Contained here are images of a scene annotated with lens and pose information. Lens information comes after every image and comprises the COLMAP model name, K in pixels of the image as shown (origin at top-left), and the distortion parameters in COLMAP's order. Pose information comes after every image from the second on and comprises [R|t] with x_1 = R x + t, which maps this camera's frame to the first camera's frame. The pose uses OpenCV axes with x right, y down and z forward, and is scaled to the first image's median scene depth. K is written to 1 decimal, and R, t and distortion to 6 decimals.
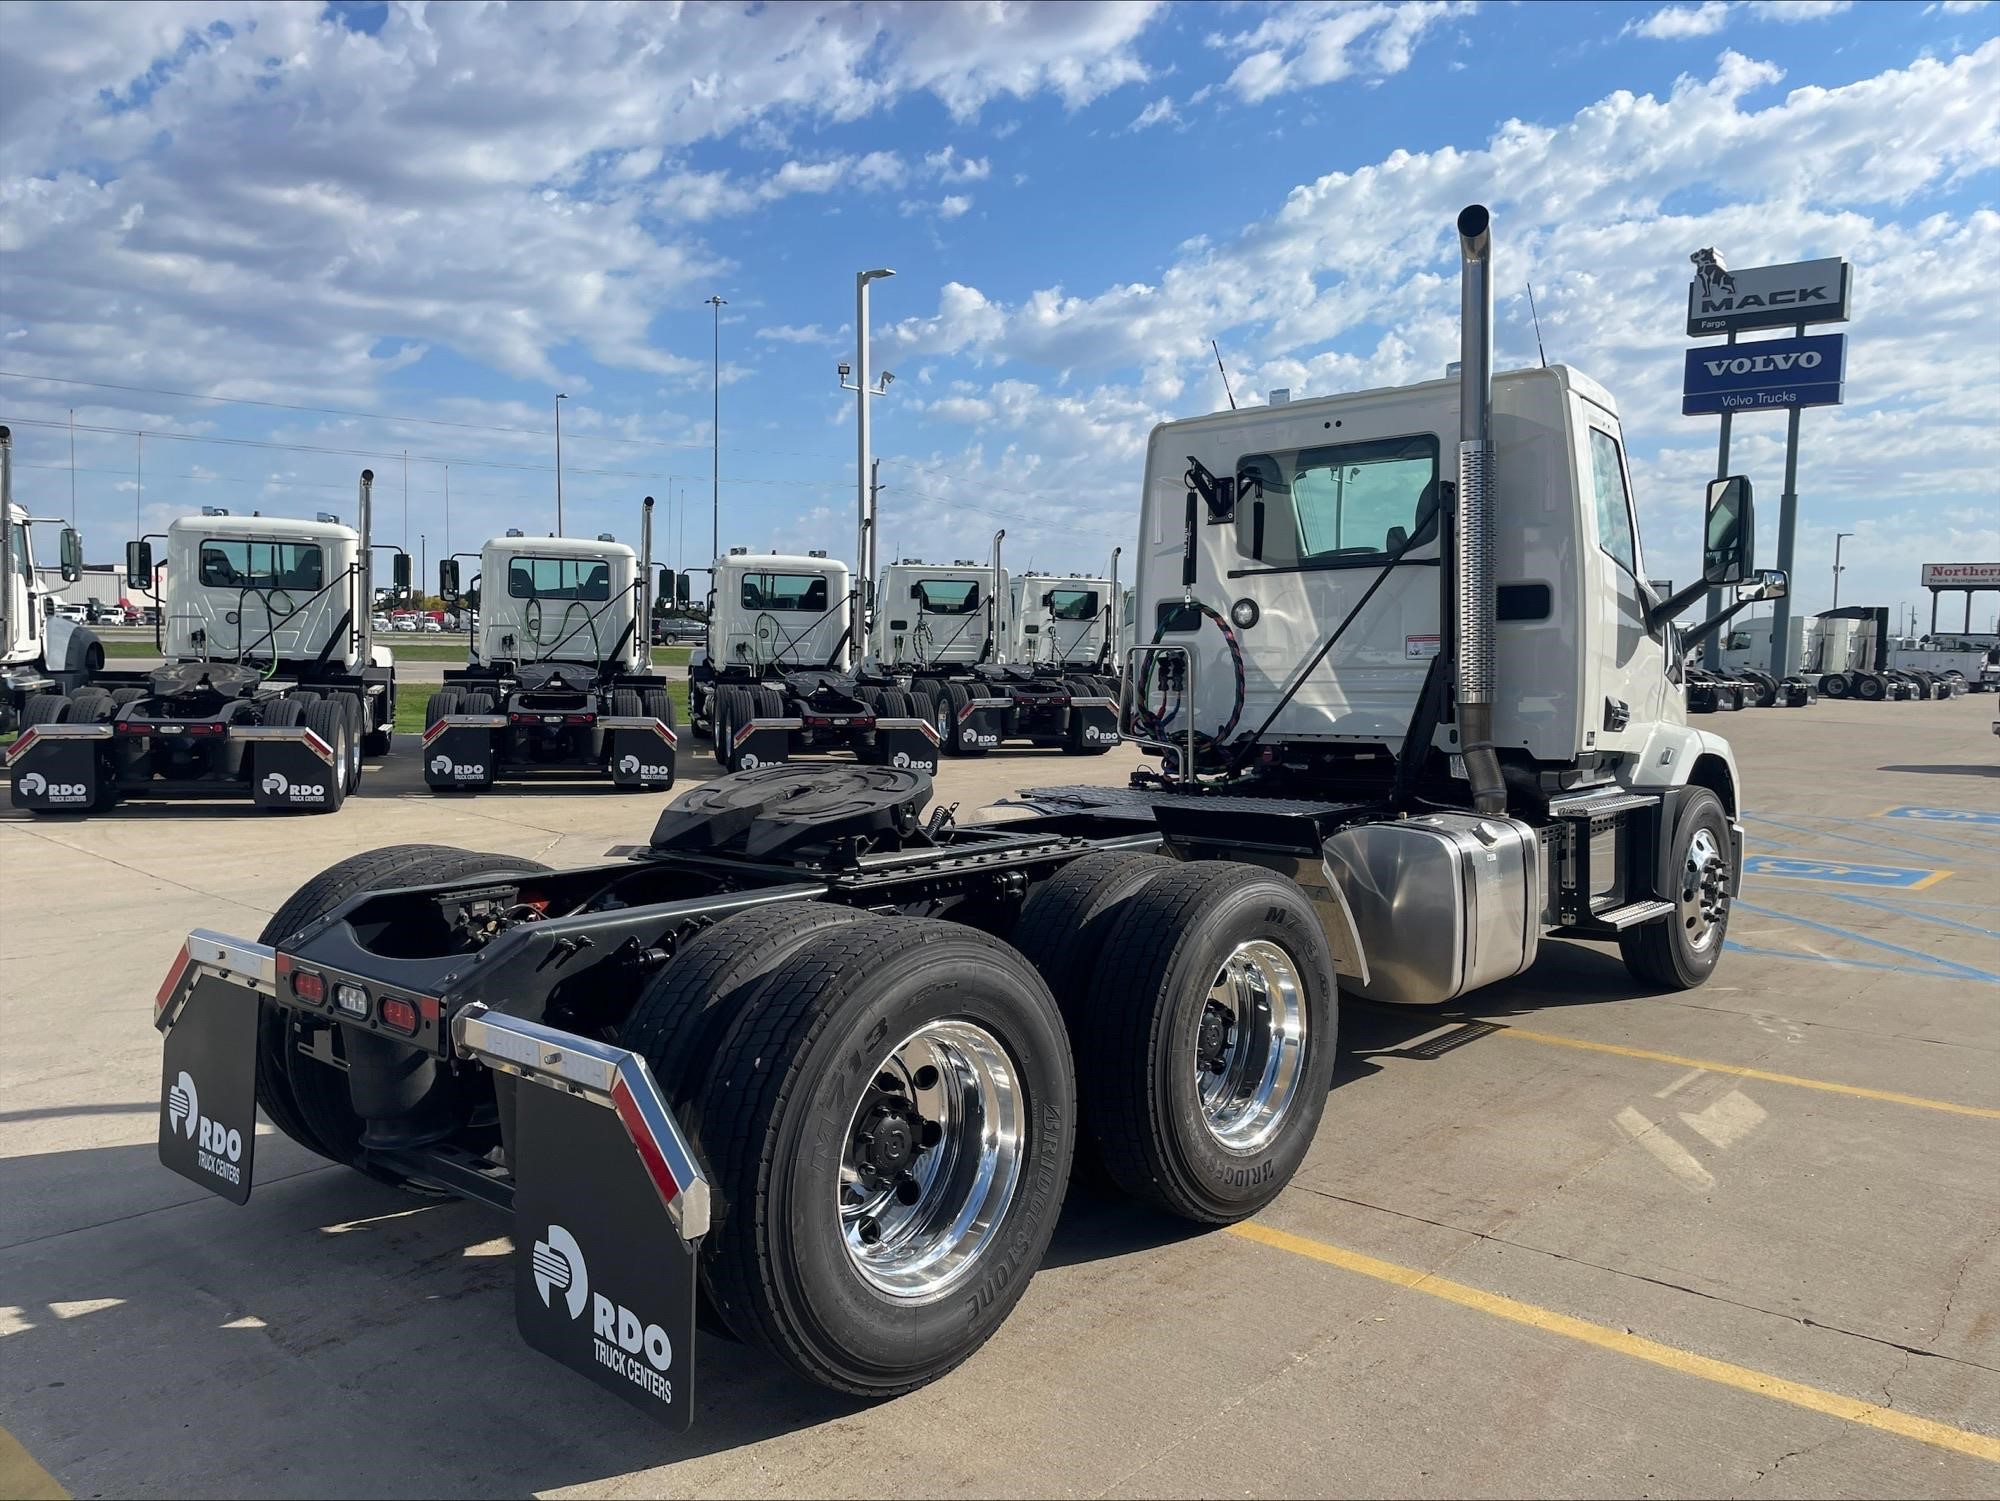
lens RADIAL K [[1491.9, 0, 983.8], [0, 1491.9, 746.0], [0, 0, 1]] dist [0.033773, -0.042833]
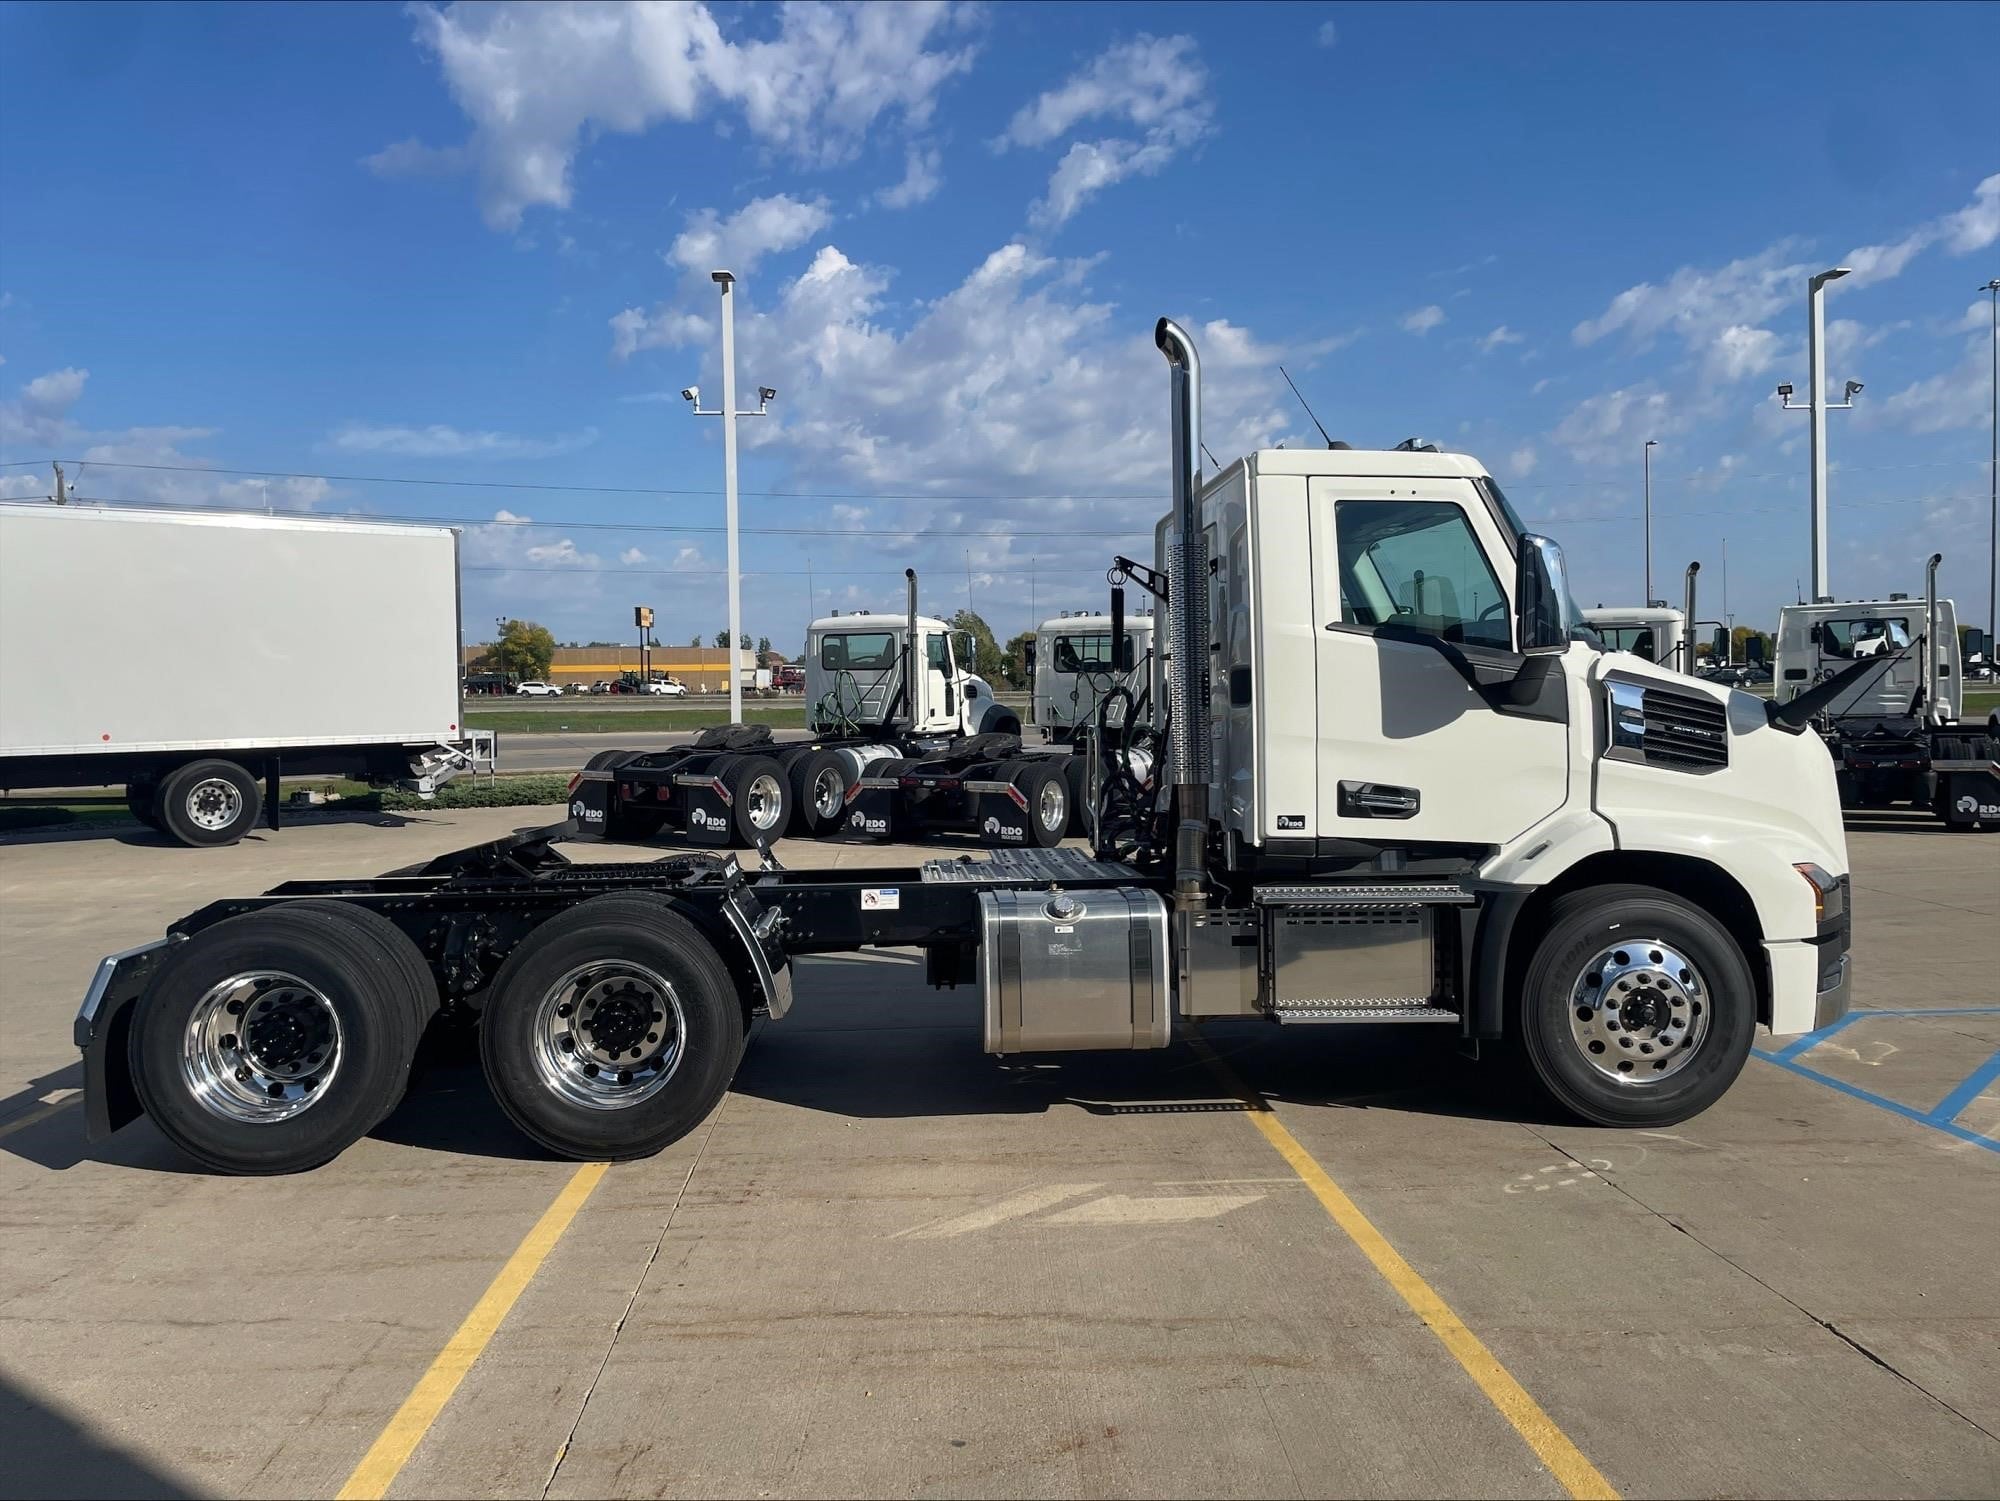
lens RADIAL K [[1491.9, 0, 1053.7], [0, 1491.9, 681.1], [0, 0, 1]] dist [0.033773, -0.042833]
pose [[0.708830, -0.034440, -0.704538, 1.201270], [-0.018584, 0.997549, -0.067460, -0.033561], [0.705134, 0.060911, 0.706453, 0.241617]]
